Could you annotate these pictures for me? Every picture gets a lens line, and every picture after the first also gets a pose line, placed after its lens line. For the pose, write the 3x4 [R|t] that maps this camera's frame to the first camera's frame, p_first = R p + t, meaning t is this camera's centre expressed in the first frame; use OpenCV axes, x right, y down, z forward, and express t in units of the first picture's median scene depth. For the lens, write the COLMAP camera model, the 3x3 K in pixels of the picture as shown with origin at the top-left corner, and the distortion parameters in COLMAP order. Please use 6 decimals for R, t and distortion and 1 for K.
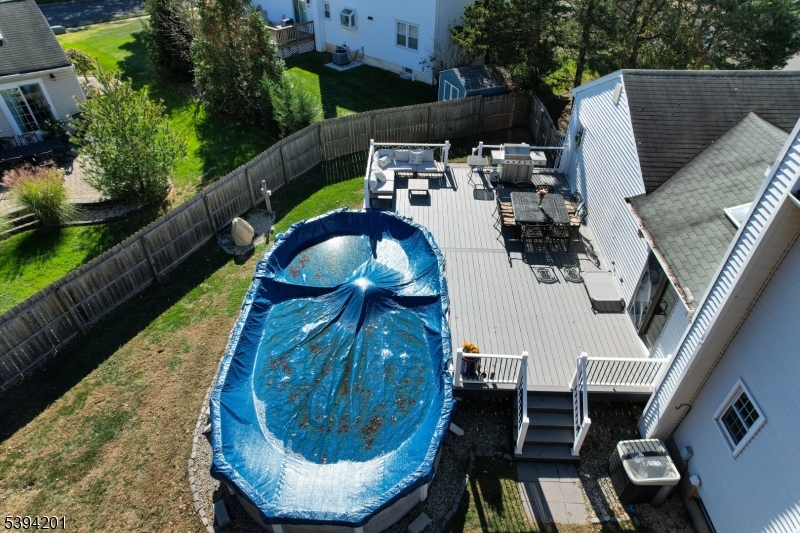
lens RADIAL K [[505.1, 0, 401.1], [0, 505.1, 263.1], [0, 0, 1]] dist [-0.041021, 0.056460]
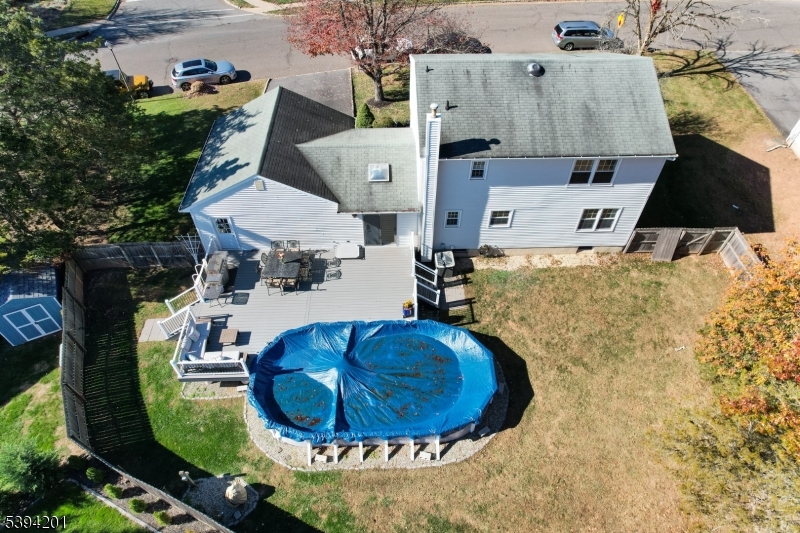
lens RADIAL K [[505.1, 0, 401.1], [0, 505.1, 263.1], [0, 0, 1]] dist [-0.041021, 0.056460]
pose [[-0.058939, -0.741920, 0.667893, -0.832662], [0.633903, 0.489034, 0.599176, -0.869023], [-0.771163, 0.458694, 0.441483, 0.051144]]
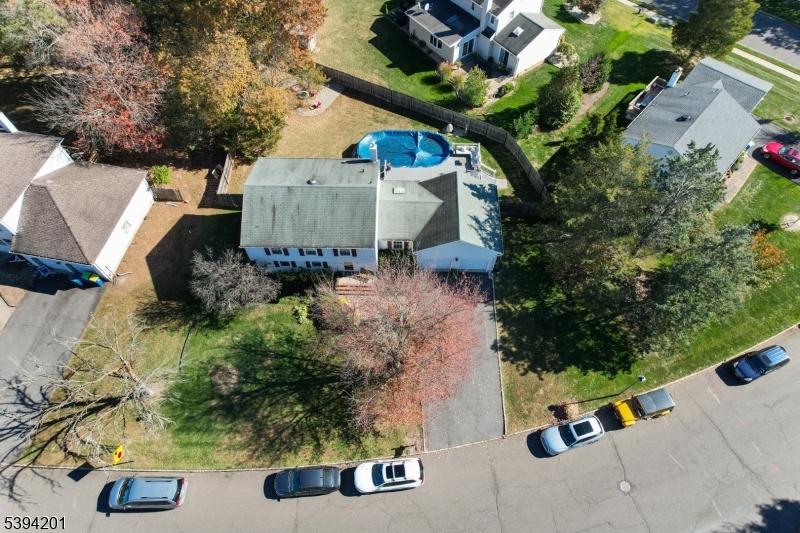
lens RADIAL K [[505.1, 0, 401.1], [0, 505.1, 263.1], [0, 0, 1]] dist [-0.041021, 0.056460]
pose [[0.004170, 0.855993, -0.516971, 2.580352], [-0.637147, 0.400727, 0.658378, -2.022009], [0.770731, 0.326641, 0.547064, -0.900213]]
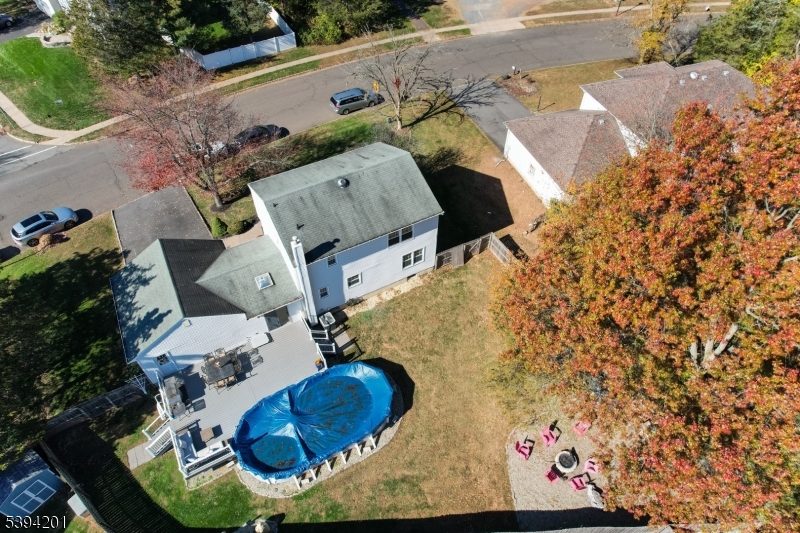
lens RADIAL K [[505.1, 0, 401.1], [0, 505.1, 263.1], [0, 0, 1]] dist [-0.041021, 0.056460]
pose [[-0.506430, -0.643221, 0.574278, -1.108265], [0.546601, 0.275622, 0.790734, -1.591581], [-0.666901, 0.714352, 0.212002, -0.276358]]
